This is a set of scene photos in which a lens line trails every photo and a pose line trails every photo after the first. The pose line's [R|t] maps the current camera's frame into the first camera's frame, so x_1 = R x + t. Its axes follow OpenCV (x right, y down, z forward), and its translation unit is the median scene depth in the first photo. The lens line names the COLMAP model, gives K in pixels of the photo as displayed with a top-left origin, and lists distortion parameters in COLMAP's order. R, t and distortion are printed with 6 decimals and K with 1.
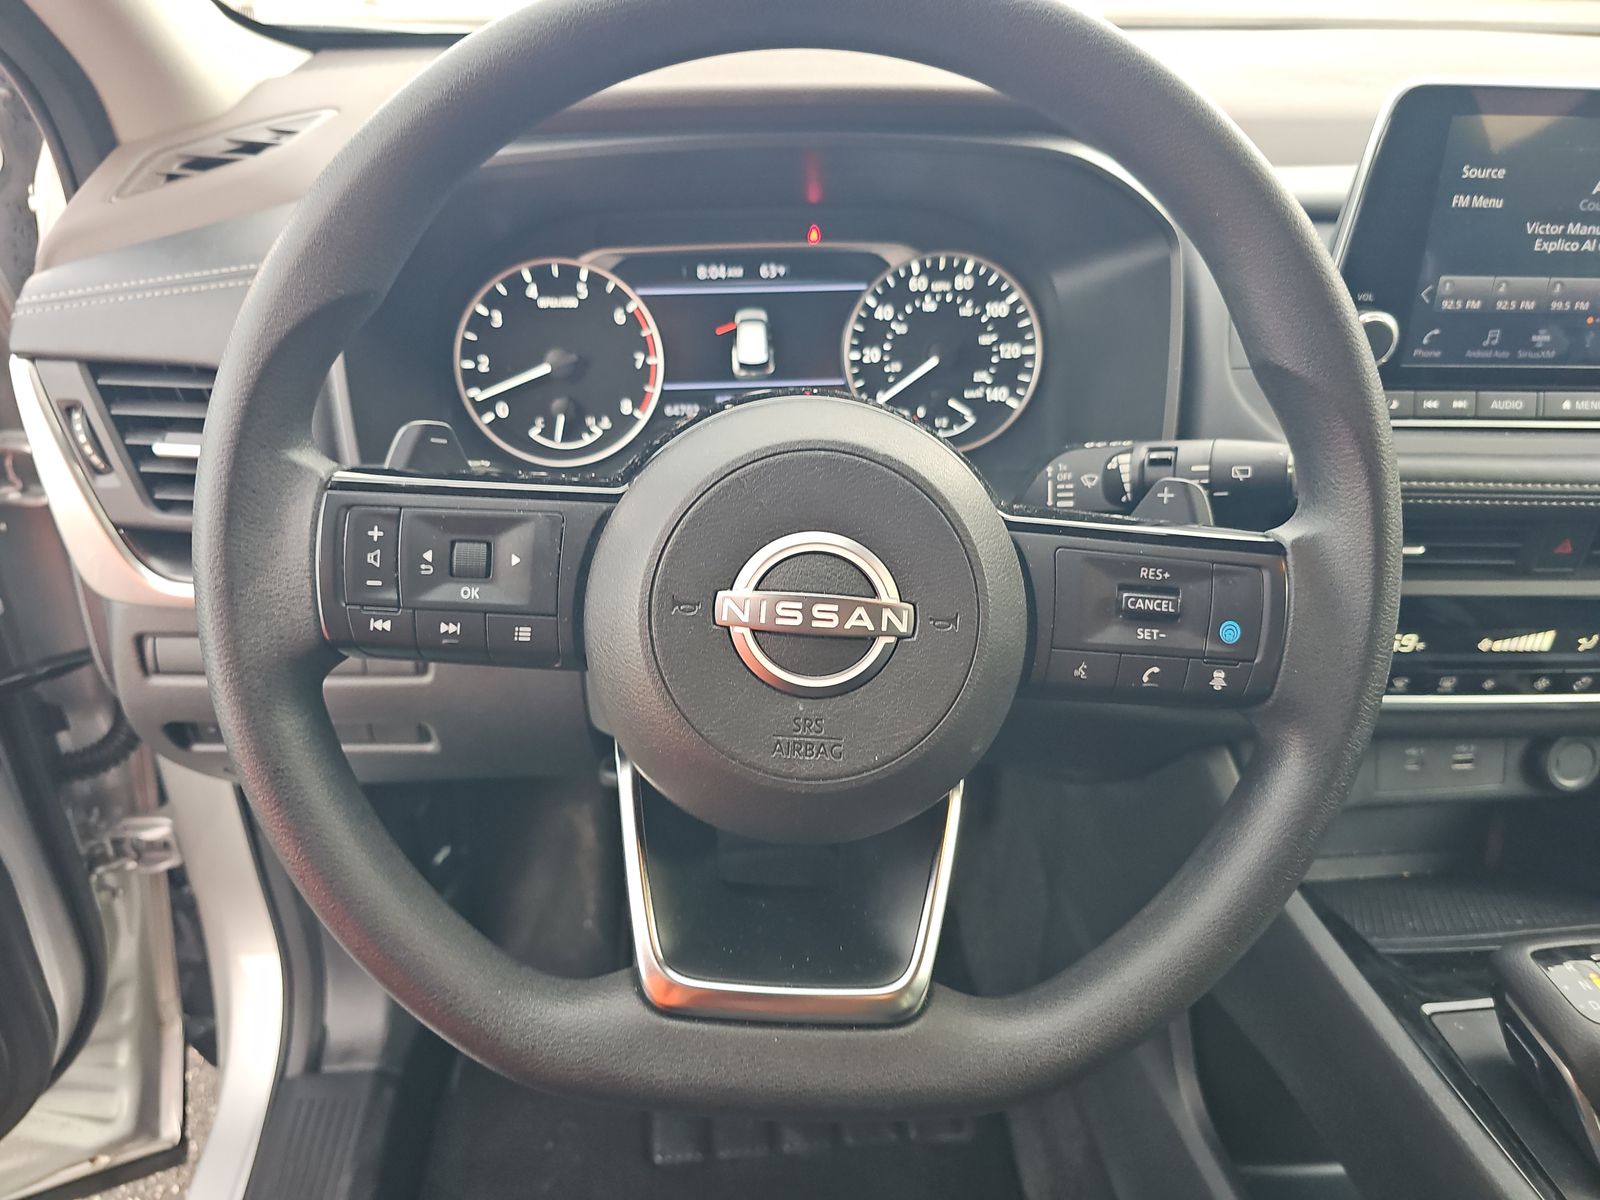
lens RADIAL K [[1076.6, 0, 800.1], [0, 1076.6, 601.1], [0, 0, 1]] dist [-0.003225, -0.012134]
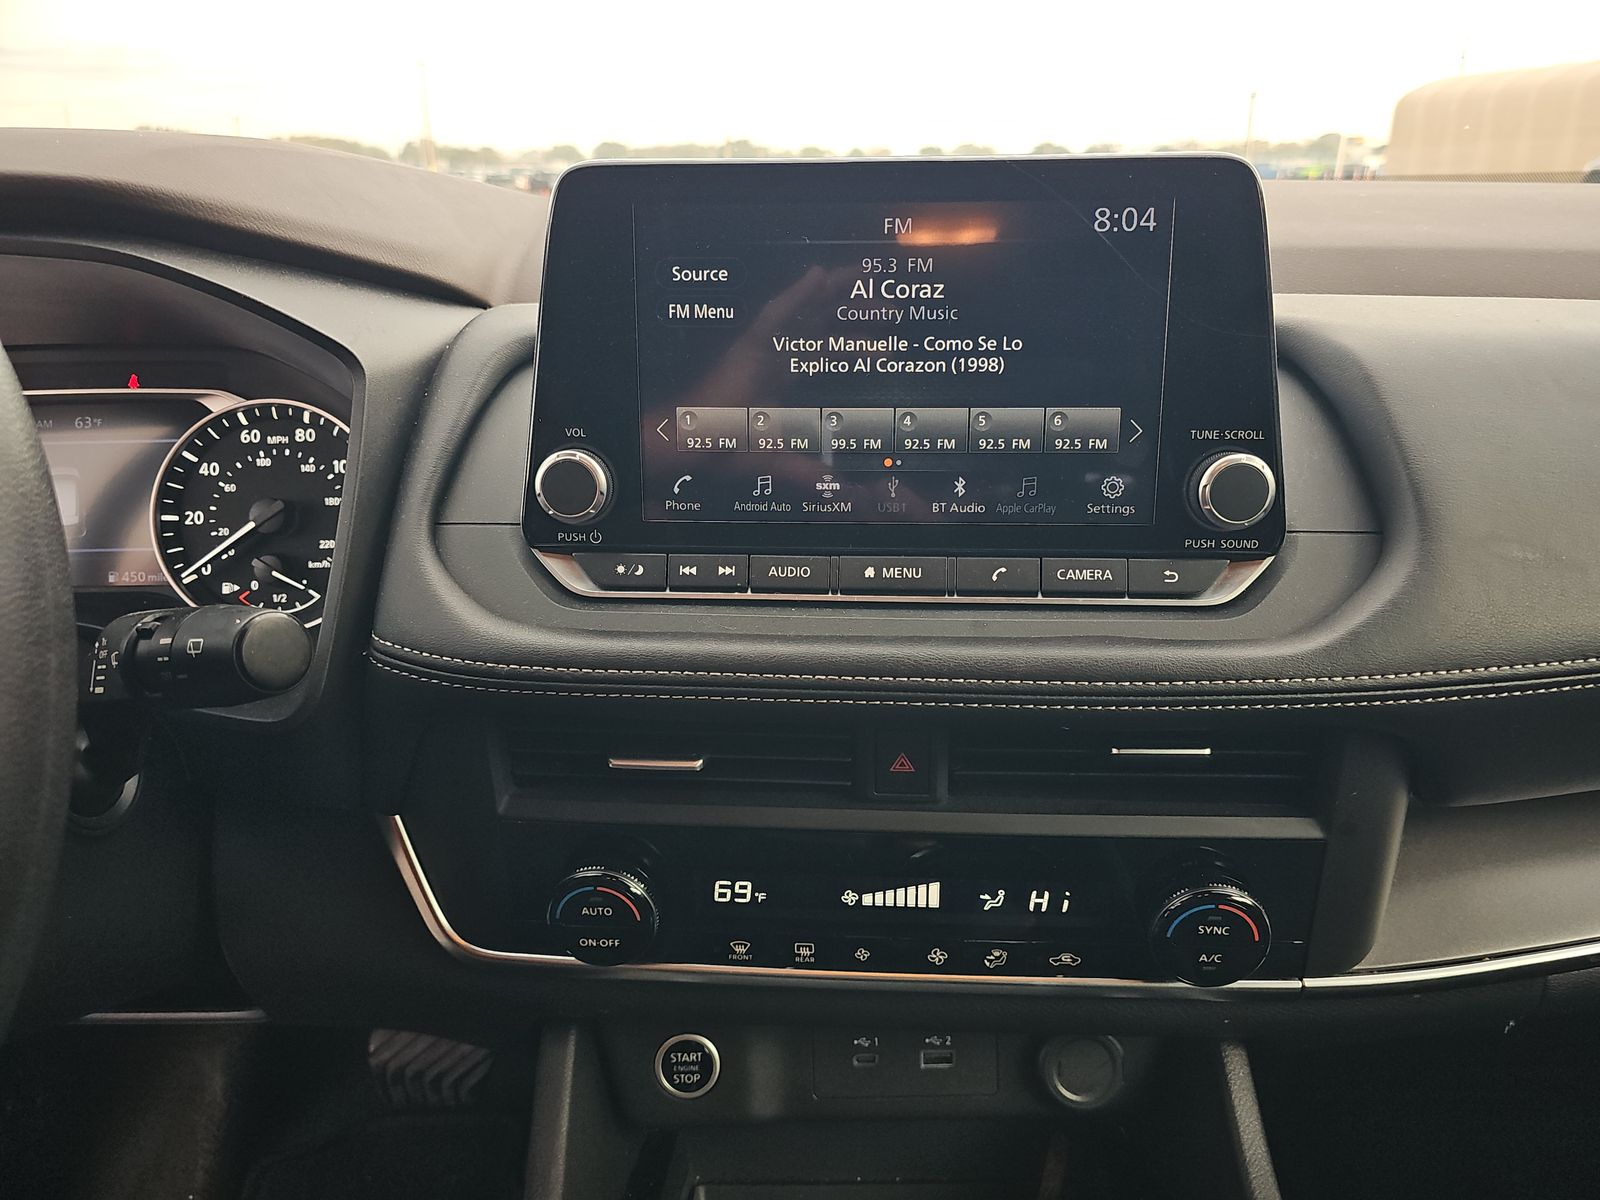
lens RADIAL K [[1076.6, 0, 793.8], [0, 1076.6, 608.1], [0, 0, 1]] dist [-0.003225, -0.012134]
pose [[0.997777, 0.010434, -0.065816, 0.596772], [-0.022141, 0.983462, -0.179755, -0.019731], [0.062852, 0.180813, 0.981507, 0.223445]]
